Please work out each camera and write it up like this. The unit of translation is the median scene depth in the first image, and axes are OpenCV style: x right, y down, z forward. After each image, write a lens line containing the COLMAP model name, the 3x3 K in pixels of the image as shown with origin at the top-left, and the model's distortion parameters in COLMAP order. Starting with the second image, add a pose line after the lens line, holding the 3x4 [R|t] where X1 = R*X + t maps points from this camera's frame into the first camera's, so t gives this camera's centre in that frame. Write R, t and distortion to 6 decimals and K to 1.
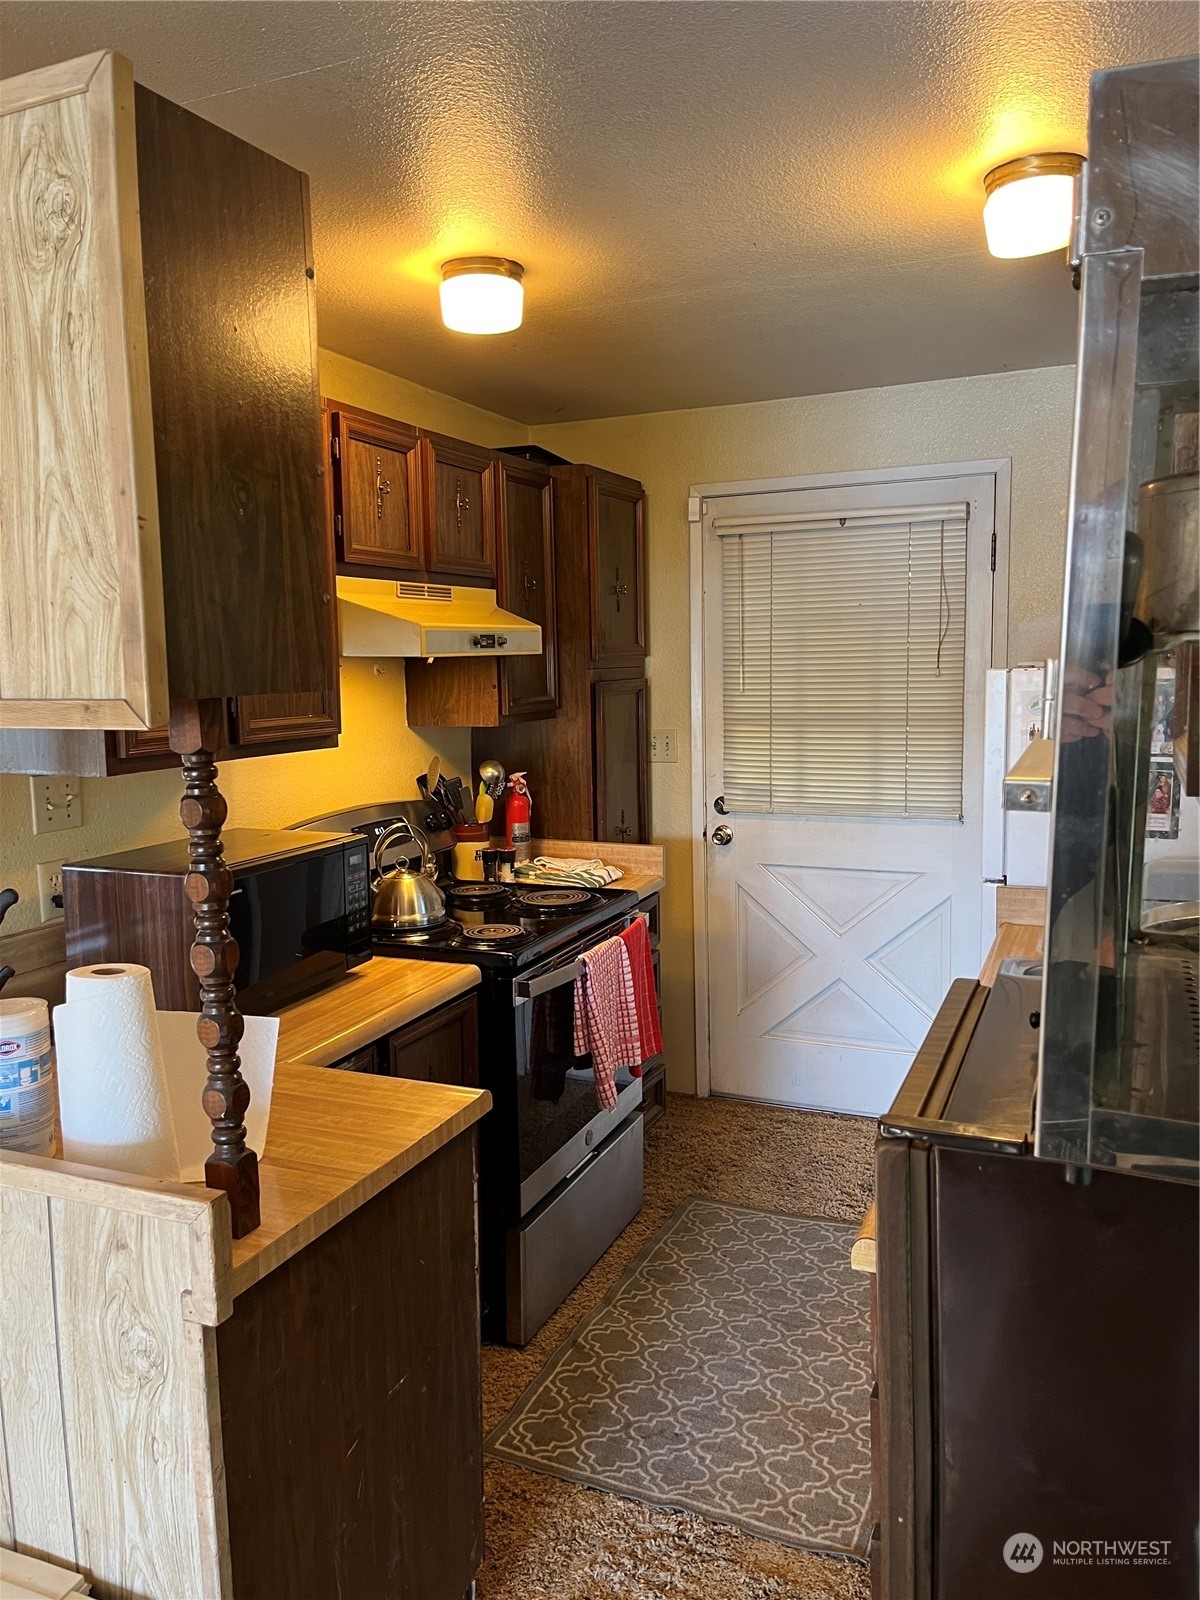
lens RADIAL K [[1203.2, 0, 601.5], [0, 1203.2, 806.3], [0, 0, 1]] dist [0.076722, -0.085984]
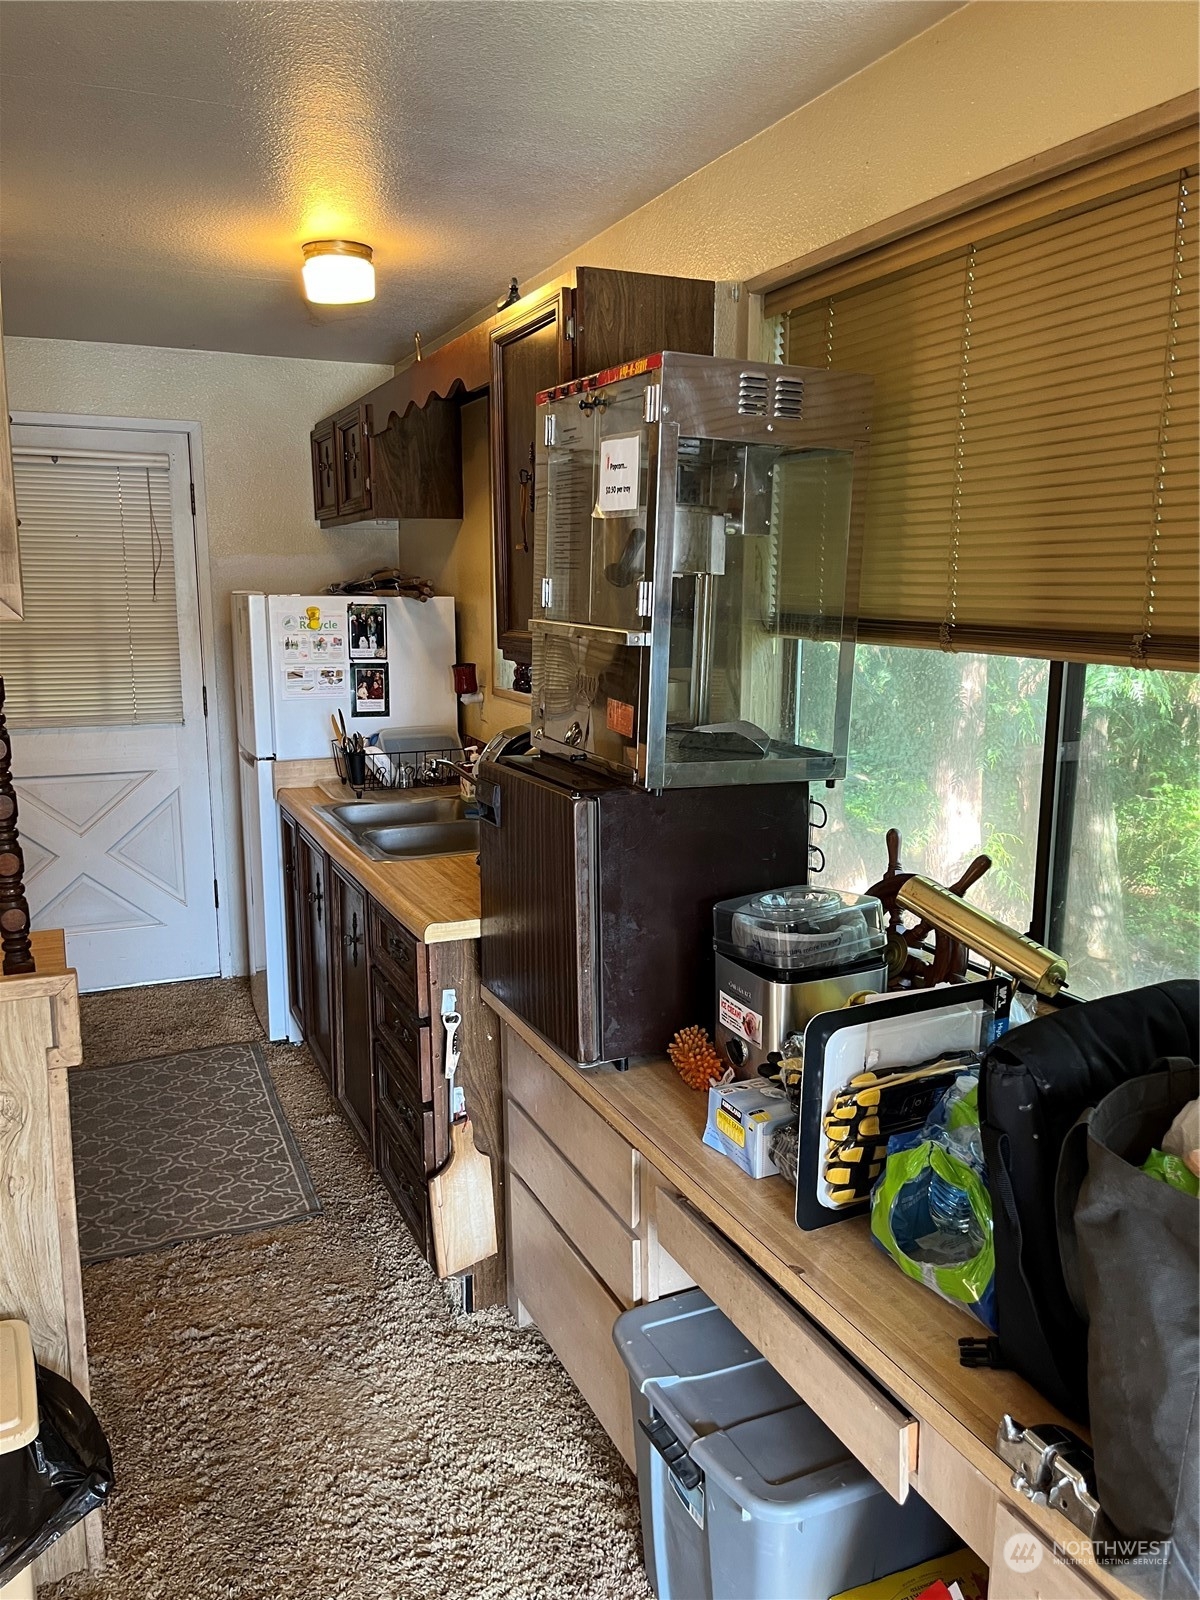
lens RADIAL K [[1203.2, 0, 601.5], [0, 1203.2, 806.3], [0, 0, 1]] dist [0.076722, -0.085984]
pose [[0.674539, -0.110281, 0.729956, -0.321914], [0.073427, 0.993899, 0.082304, 0.025840], [-0.734579, -0.001919, 0.678521, -0.126136]]
